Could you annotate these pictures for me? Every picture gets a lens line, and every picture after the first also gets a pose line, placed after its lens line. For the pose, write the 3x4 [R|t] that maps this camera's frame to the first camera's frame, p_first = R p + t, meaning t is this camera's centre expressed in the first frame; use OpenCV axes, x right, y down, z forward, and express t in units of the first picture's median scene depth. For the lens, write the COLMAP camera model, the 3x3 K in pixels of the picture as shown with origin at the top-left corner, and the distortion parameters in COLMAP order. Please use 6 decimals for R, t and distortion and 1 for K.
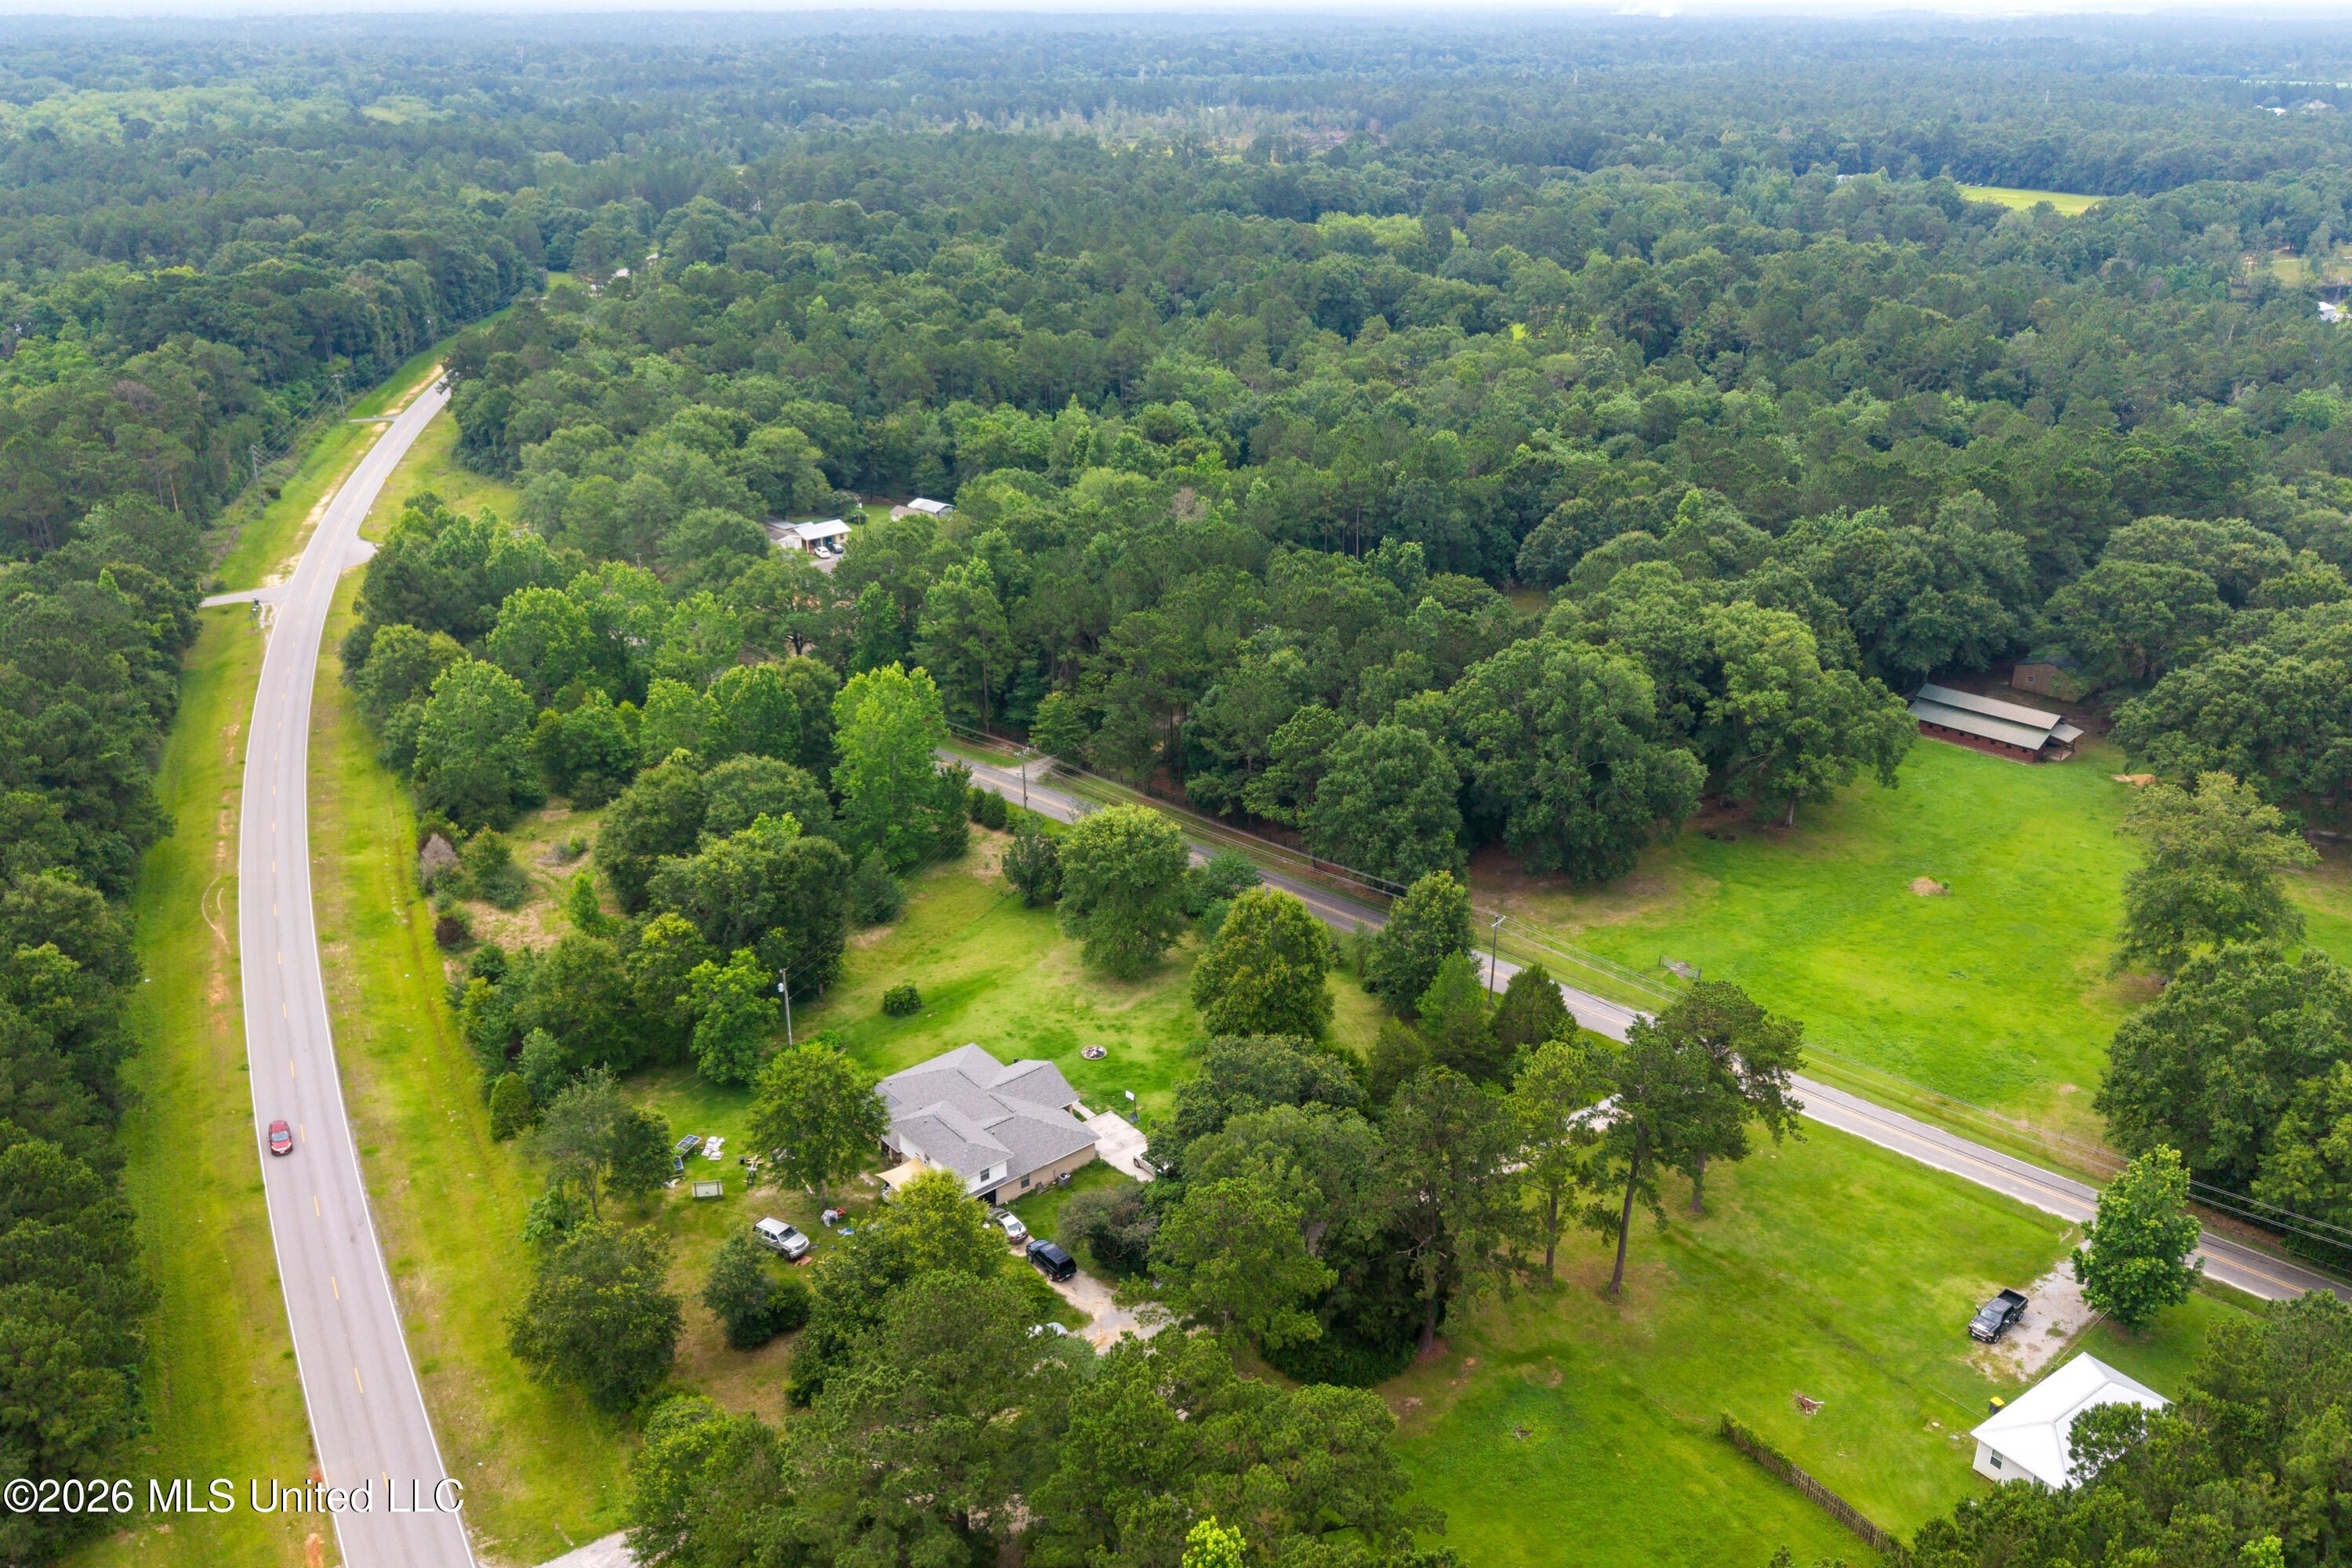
lens RADIAL K [[1869.5, 0, 1181.0], [0, 1869.5, 796.3], [0, 0, 1]] dist [0.019557, -0.008993]
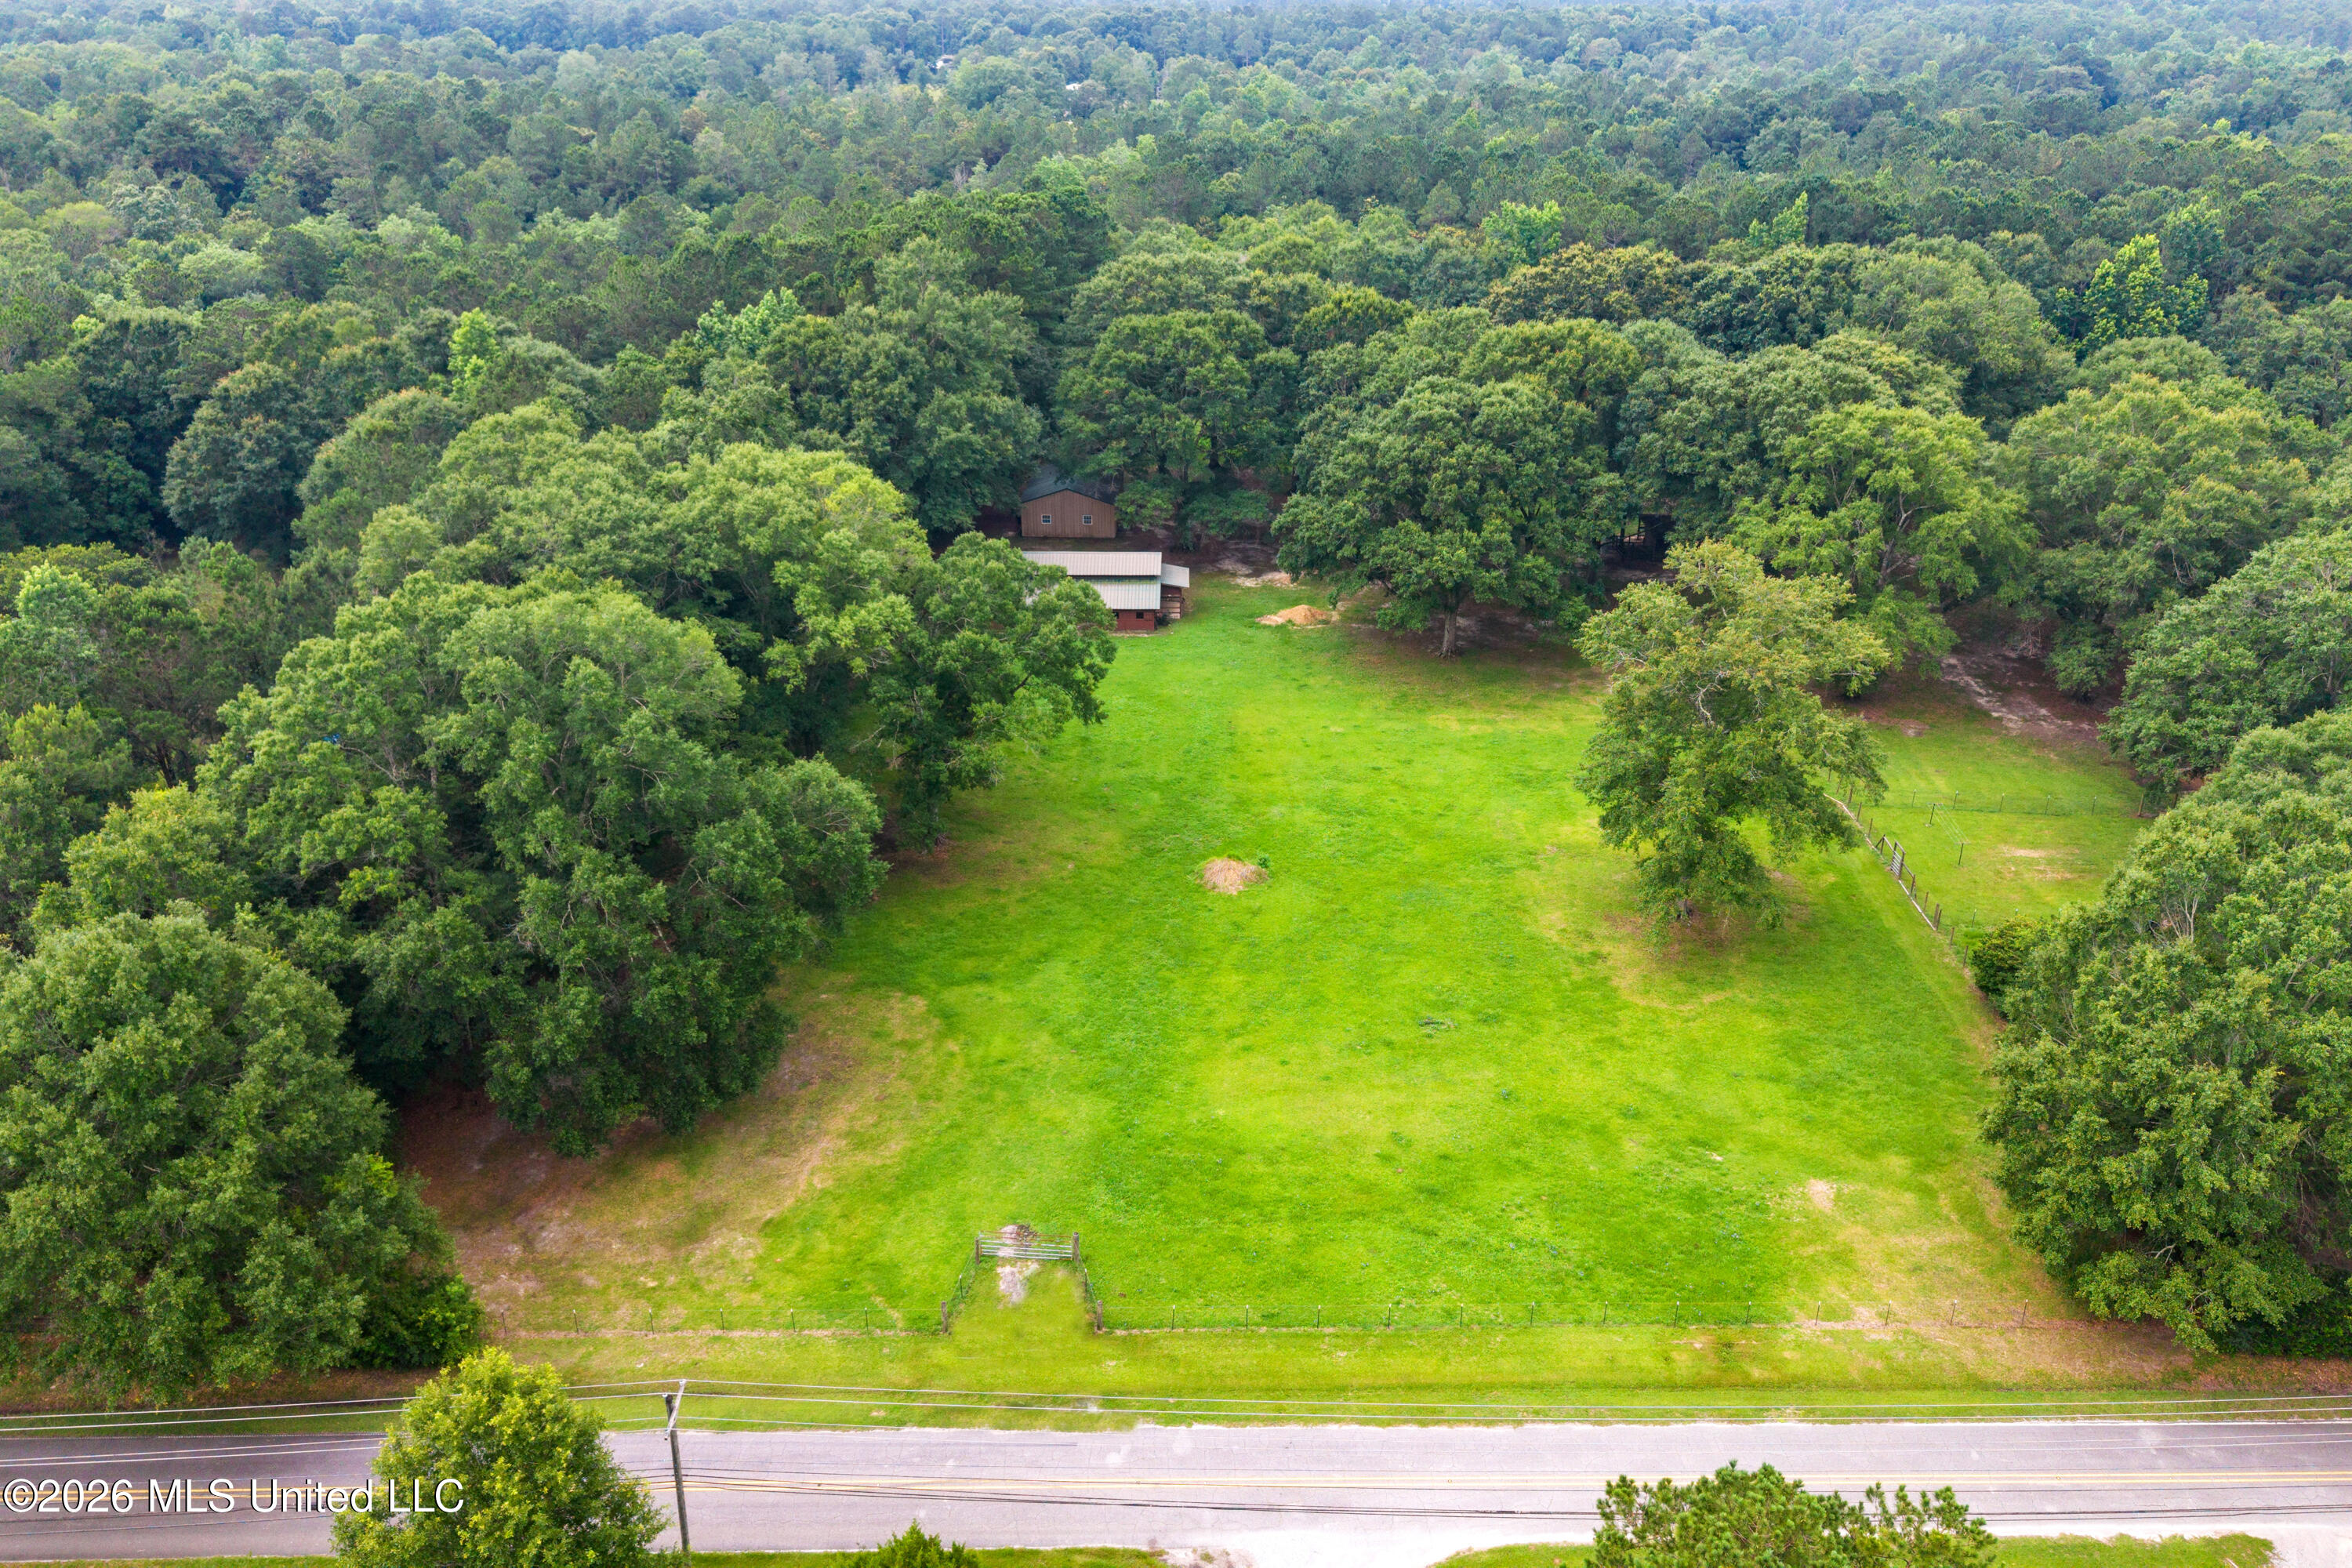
lens RADIAL K [[1842.1, 0, 1178.7], [0, 1842.1, 799.4], [0, 0, 1]] dist [0.099527, -0.207143]
pose [[0.729779, -0.289218, 0.619496, 0.043093], [0.270547, 0.954317, 0.126822, -0.039317], [-0.627875, 0.075051, 0.774687, 0.487257]]
